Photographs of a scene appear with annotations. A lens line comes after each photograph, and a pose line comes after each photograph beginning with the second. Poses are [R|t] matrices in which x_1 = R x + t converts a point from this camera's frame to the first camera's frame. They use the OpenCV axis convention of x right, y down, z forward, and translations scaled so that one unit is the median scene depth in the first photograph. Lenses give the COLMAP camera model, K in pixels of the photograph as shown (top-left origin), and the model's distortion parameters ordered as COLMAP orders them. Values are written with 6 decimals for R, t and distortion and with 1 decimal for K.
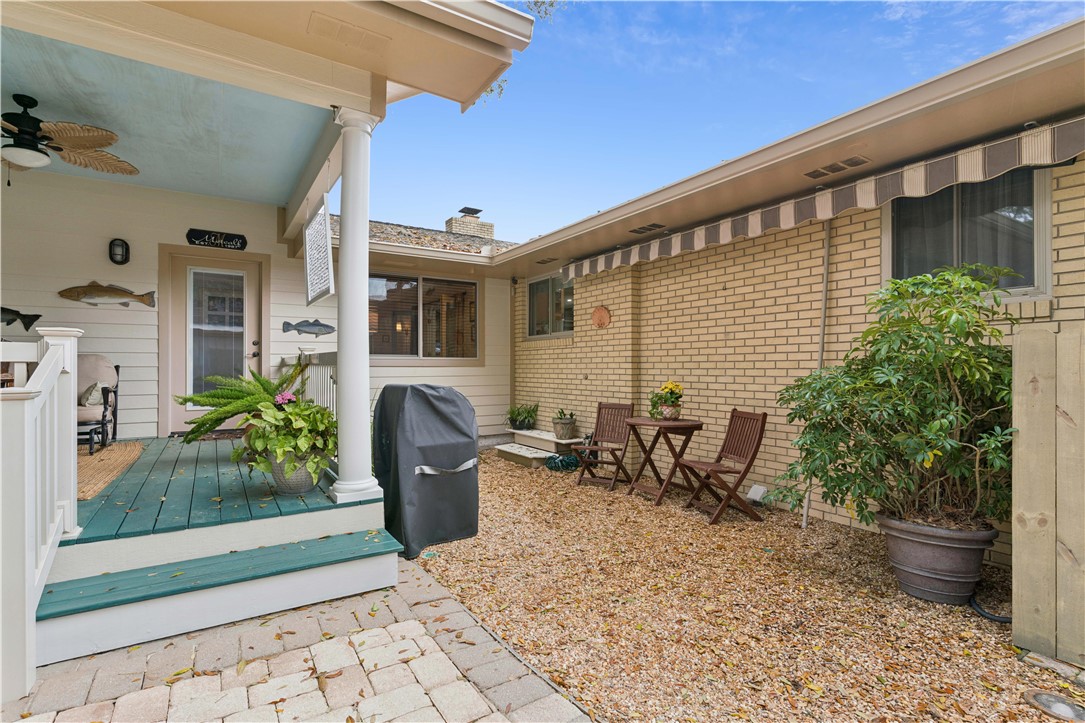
lens RADIAL K [[514.9, 0, 544.5], [0, 514.9, 363.6], [0, 0, 1]] dist [-0.002650, 0.000330]
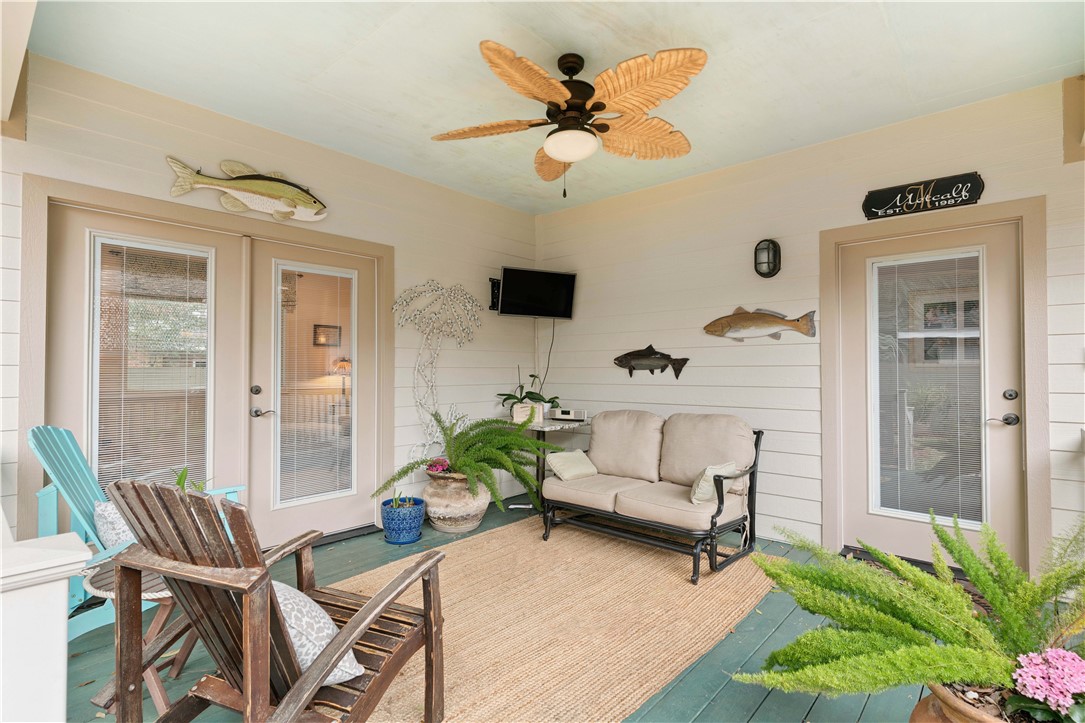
lens RADIAL K [[514.9, 0, 542.0], [0, 514.9, 359.9], [0, 0, 1]] dist [-0.002650, 0.000330]
pose [[0.259857, -0.017599, -0.965487, -0.254805], [0.004804, 0.999845, -0.016933, -0.074761], [0.965635, -0.000238, 0.259901, 0.538294]]
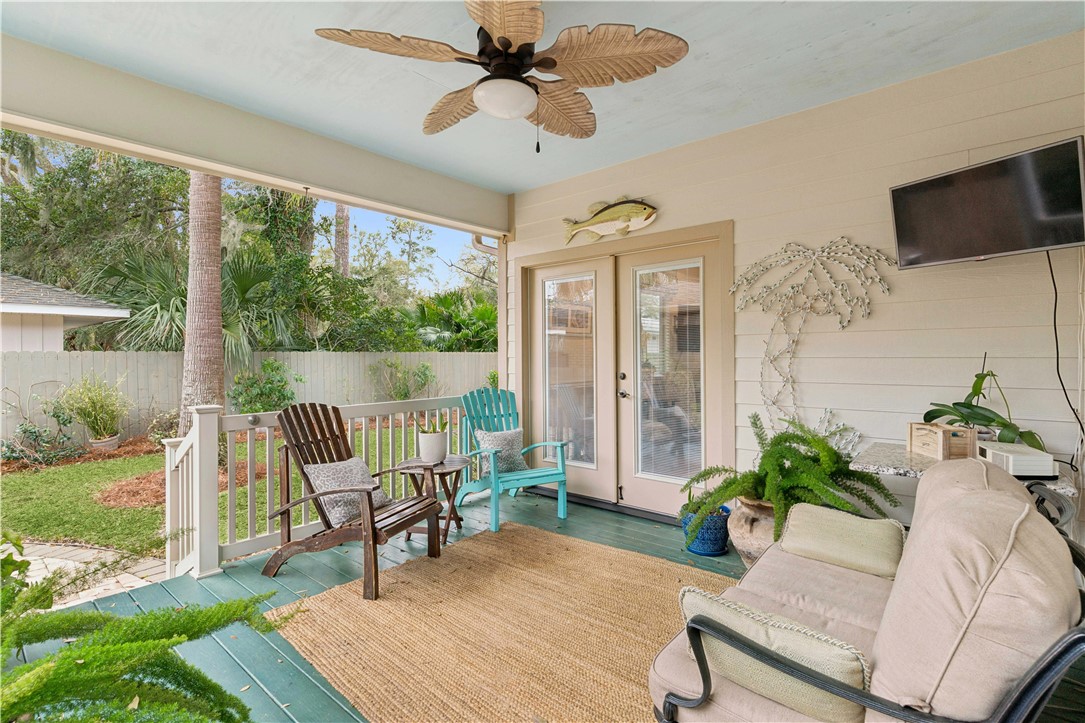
lens RADIAL K [[514.9, 0, 544.6], [0, 514.9, 360.3], [0, 0, 1]] dist [-0.002650, 0.000330]
pose [[-0.961276, -0.000256, -0.275589, -0.603694], [0.000484, 0.999996, -0.002620, -0.072715], [0.275588, -0.002652, -0.961272, 1.058697]]
